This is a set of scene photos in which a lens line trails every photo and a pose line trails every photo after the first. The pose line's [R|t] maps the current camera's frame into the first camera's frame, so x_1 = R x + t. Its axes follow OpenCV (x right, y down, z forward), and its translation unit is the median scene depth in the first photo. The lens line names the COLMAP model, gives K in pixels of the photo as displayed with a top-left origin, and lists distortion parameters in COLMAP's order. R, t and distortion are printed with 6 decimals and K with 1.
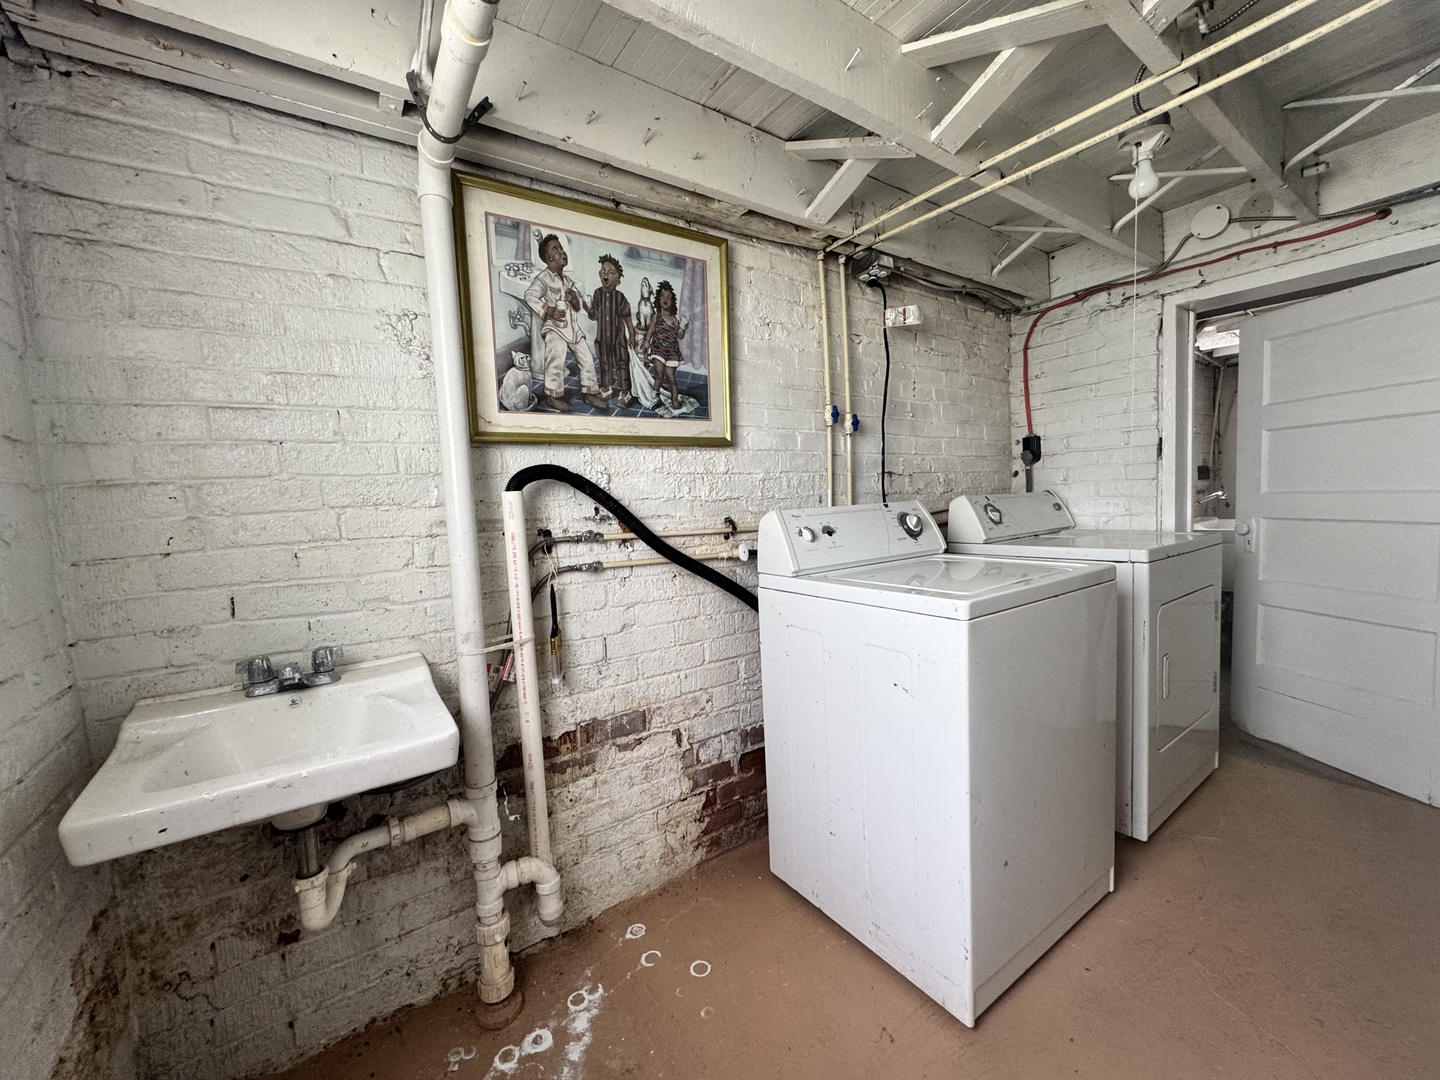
lens RADIAL K [[577.6, 0, 720.0], [0, 577.6, 540.0], [0, 0, 1]] dist [-0.000331, -0.000366]
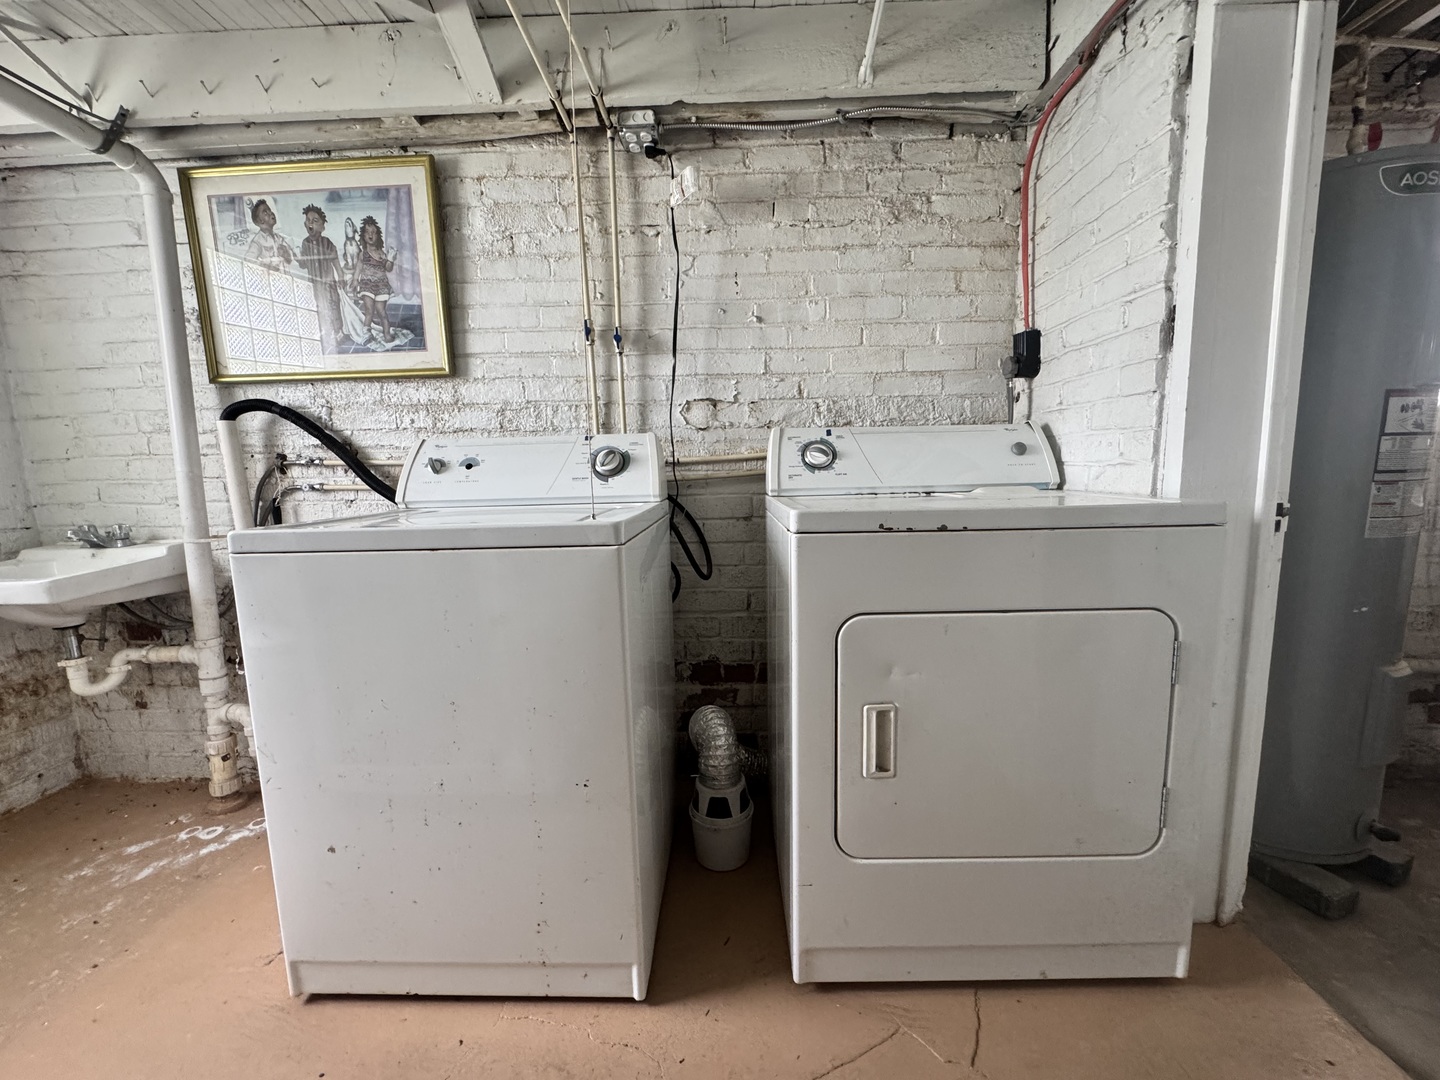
lens RADIAL K [[578.5, 0, 720.0], [0, 578.5, 540.0], [0, 0, 1]] dist [-0.000521, 0.000025]
pose [[0.801218, 0.101439, -0.589712, 1.111974], [-0.056491, 0.993947, 0.094222, -0.004660], [0.595700, -0.042179, 0.802099, 0.532834]]
